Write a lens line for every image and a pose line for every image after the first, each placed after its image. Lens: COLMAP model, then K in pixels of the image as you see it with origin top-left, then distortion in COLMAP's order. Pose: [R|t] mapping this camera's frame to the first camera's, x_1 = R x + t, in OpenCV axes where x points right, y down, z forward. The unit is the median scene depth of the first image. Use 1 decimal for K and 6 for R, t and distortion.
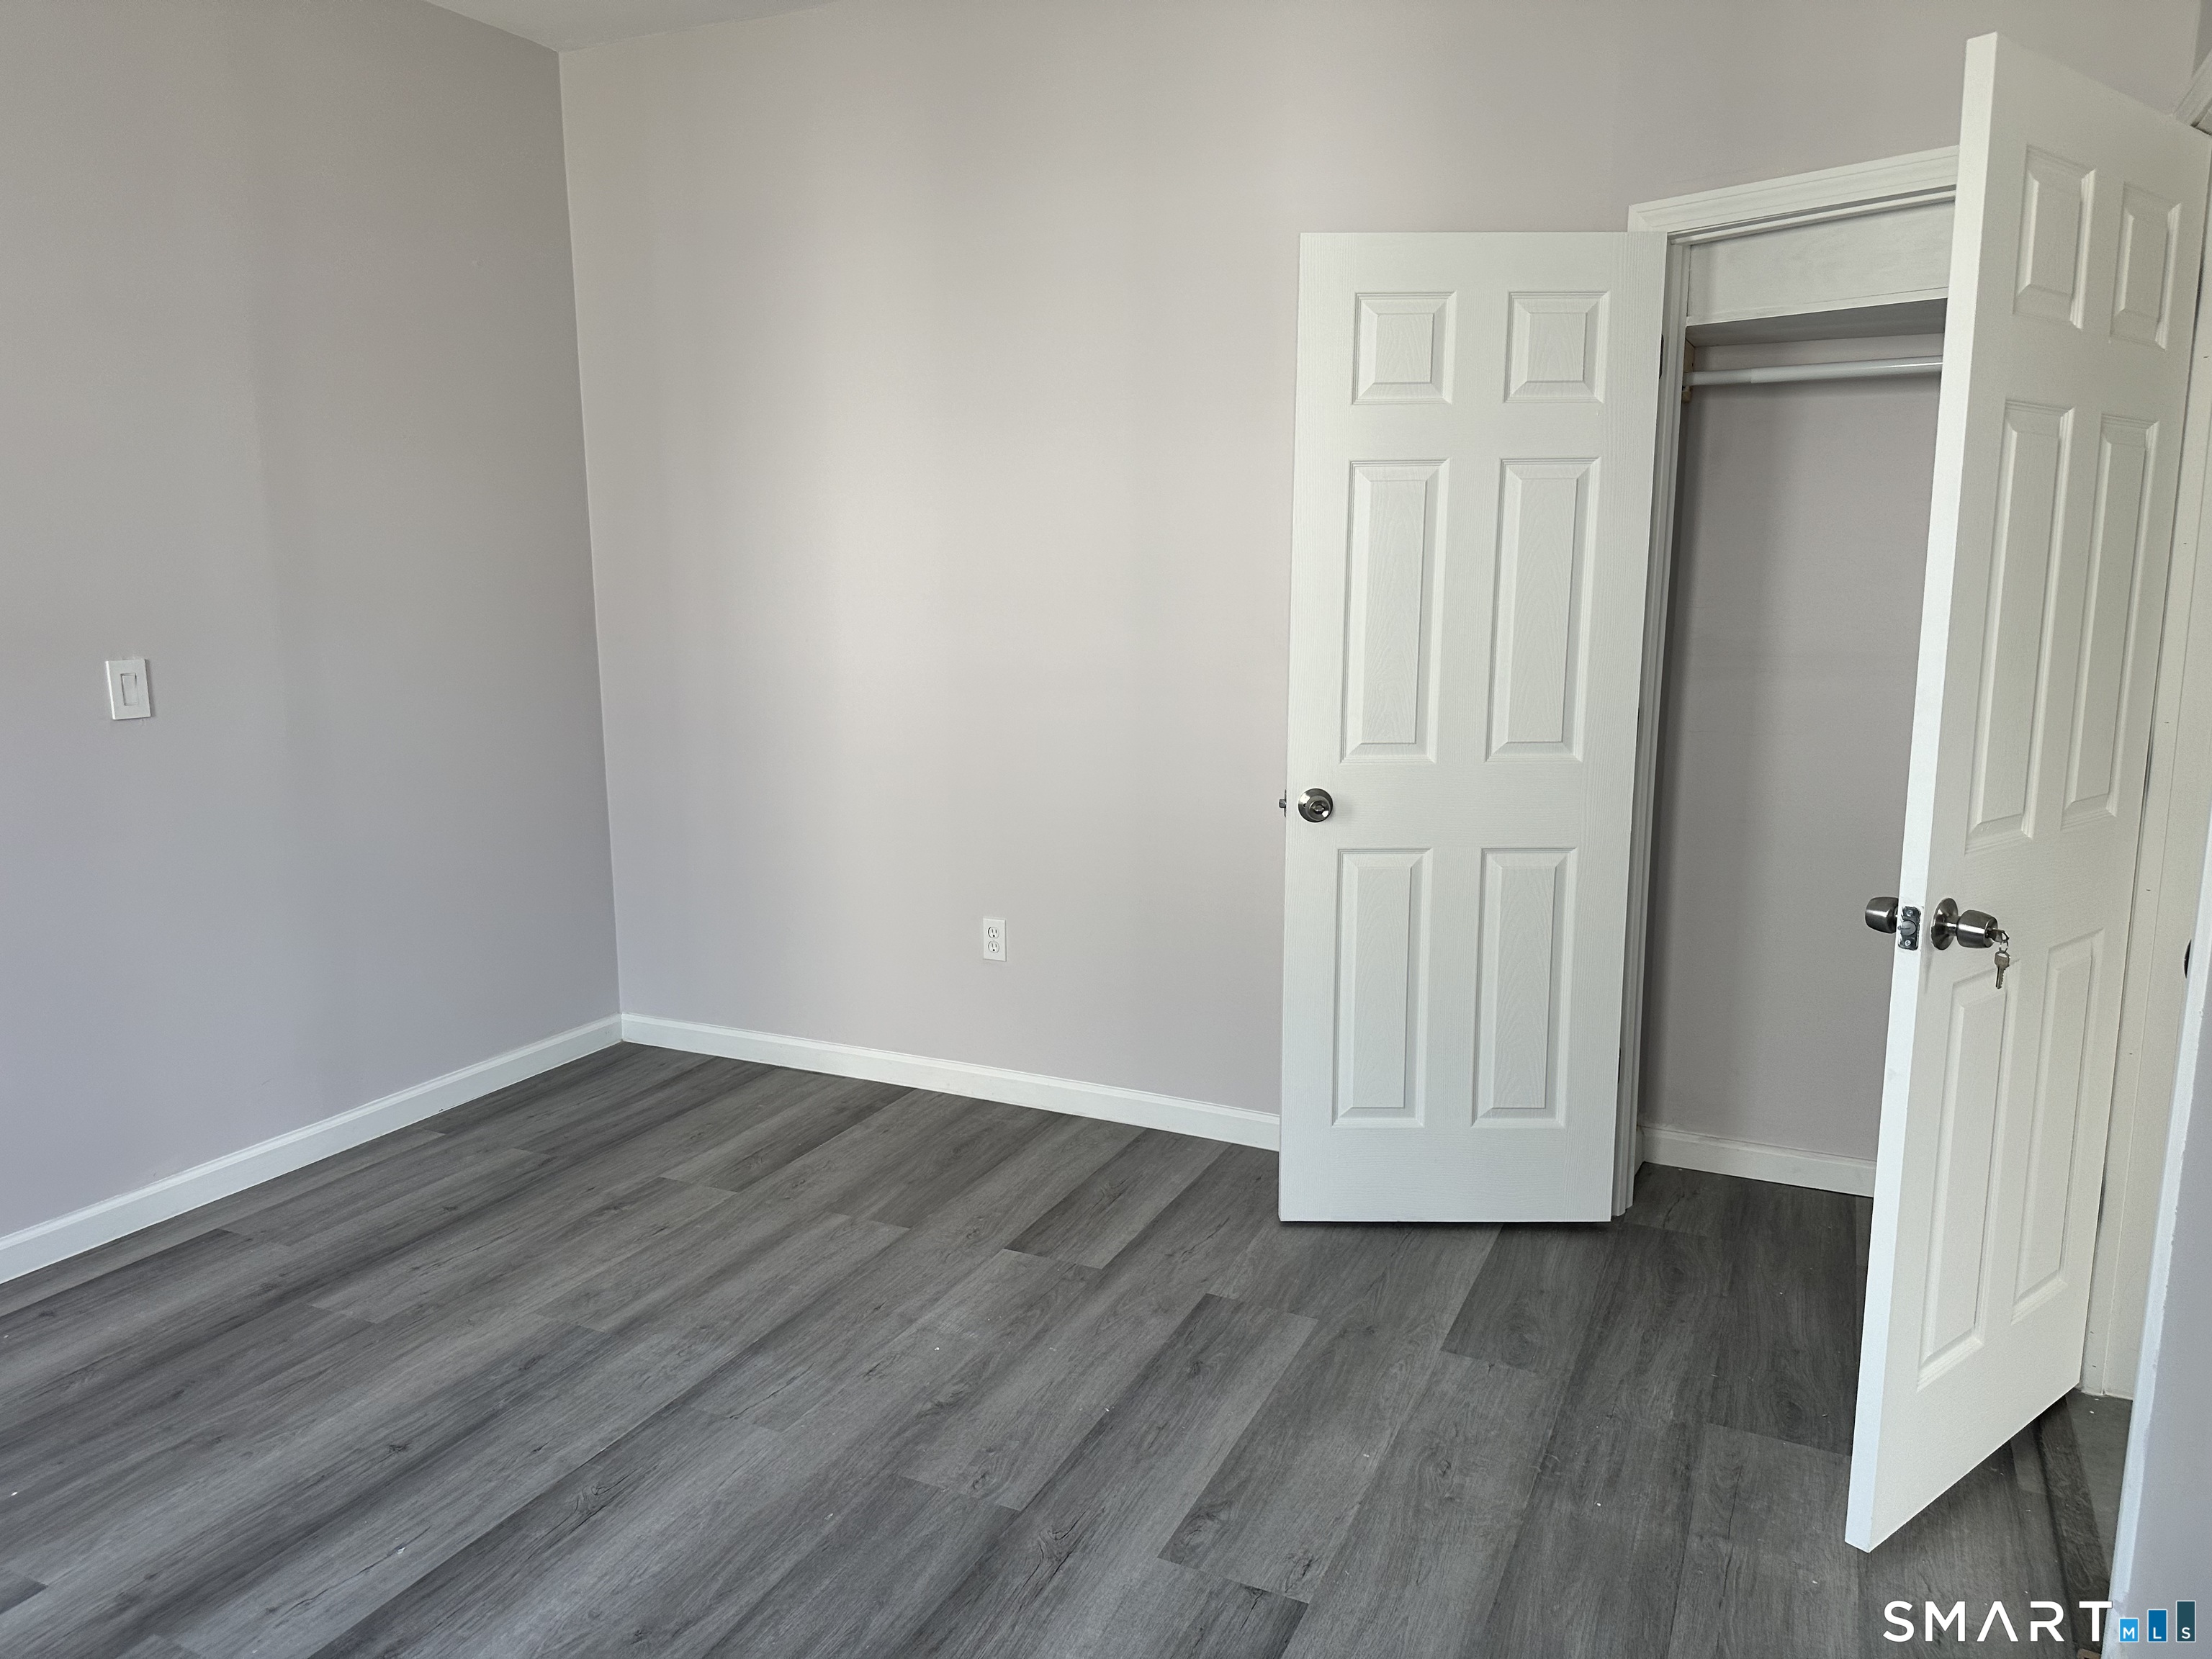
lens RADIAL K [[1577.1, 0, 1107.7], [0, 1577.1, 830.2], [0, 0, 1]] dist [0.043994, 0.000378]
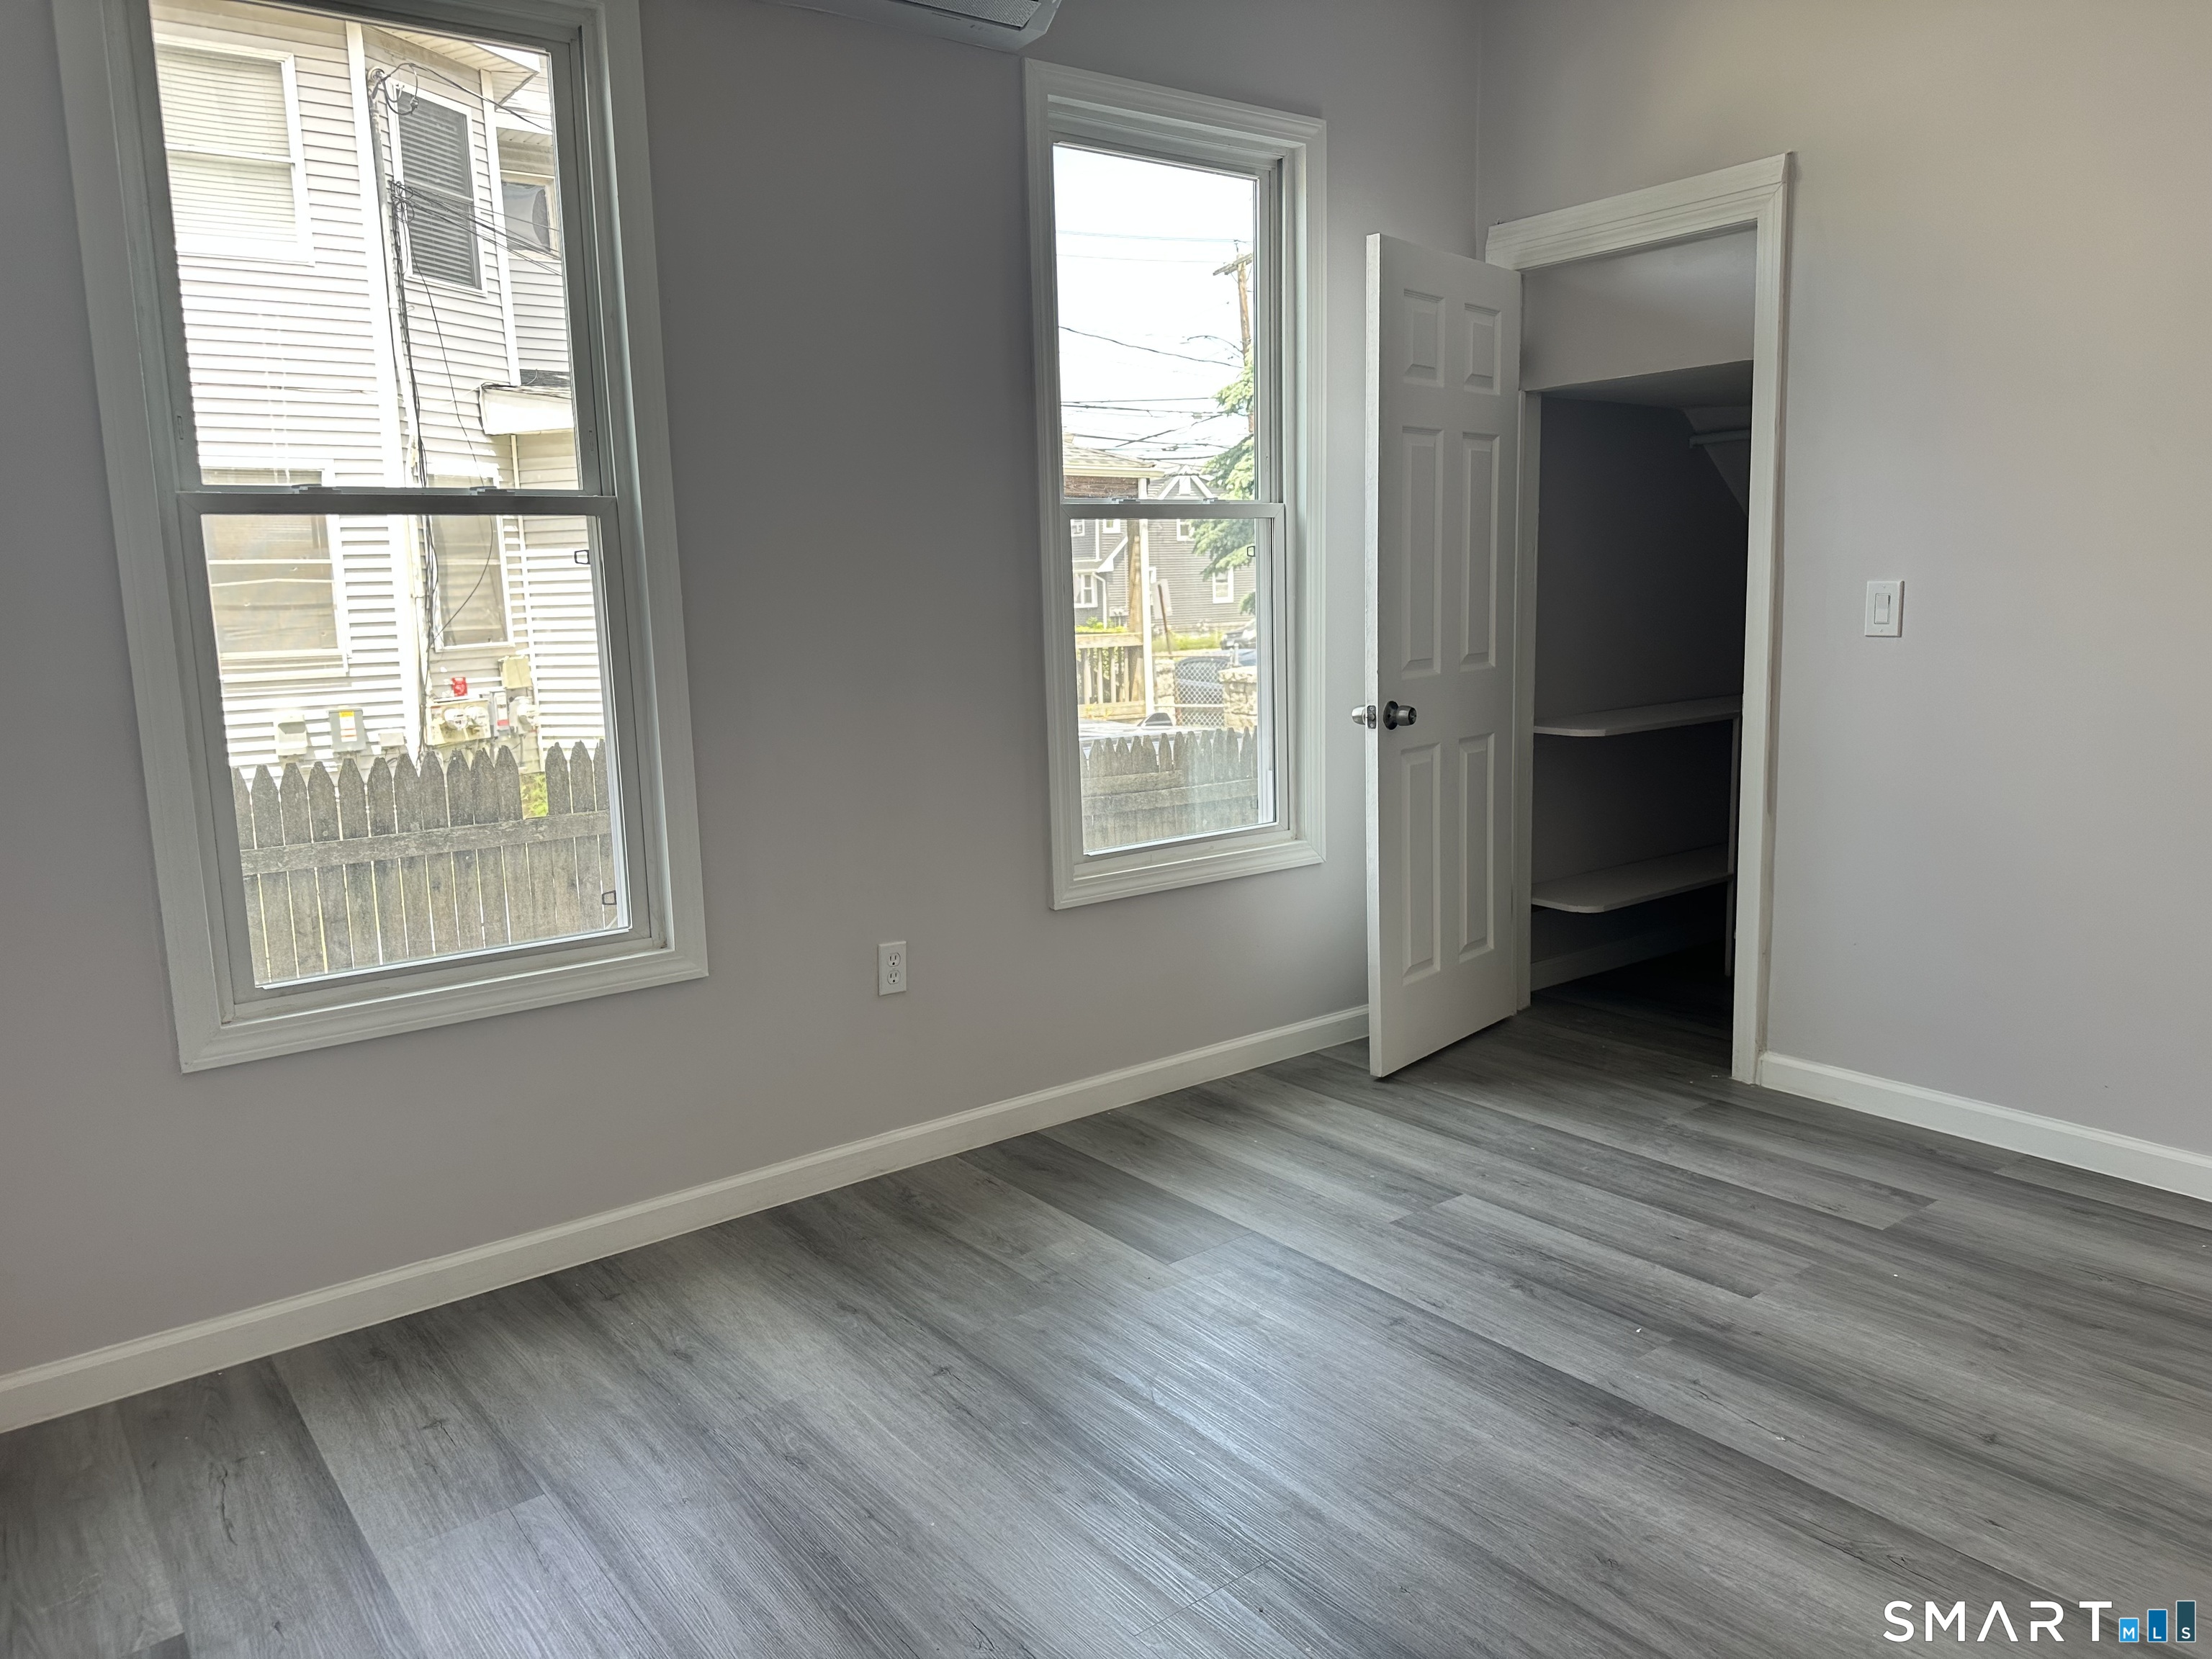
lens RADIAL K [[1577.1, 0, 1108.1], [0, 1577.1, 829.2], [0, 0, 1]] dist [0.043994, 0.000378]
pose [[-0.453536, 0.148677, -0.878749, 0.546674], [-0.112867, 0.968467, 0.222108, -0.095468], [0.884062, 0.199916, -0.422454, 0.905457]]
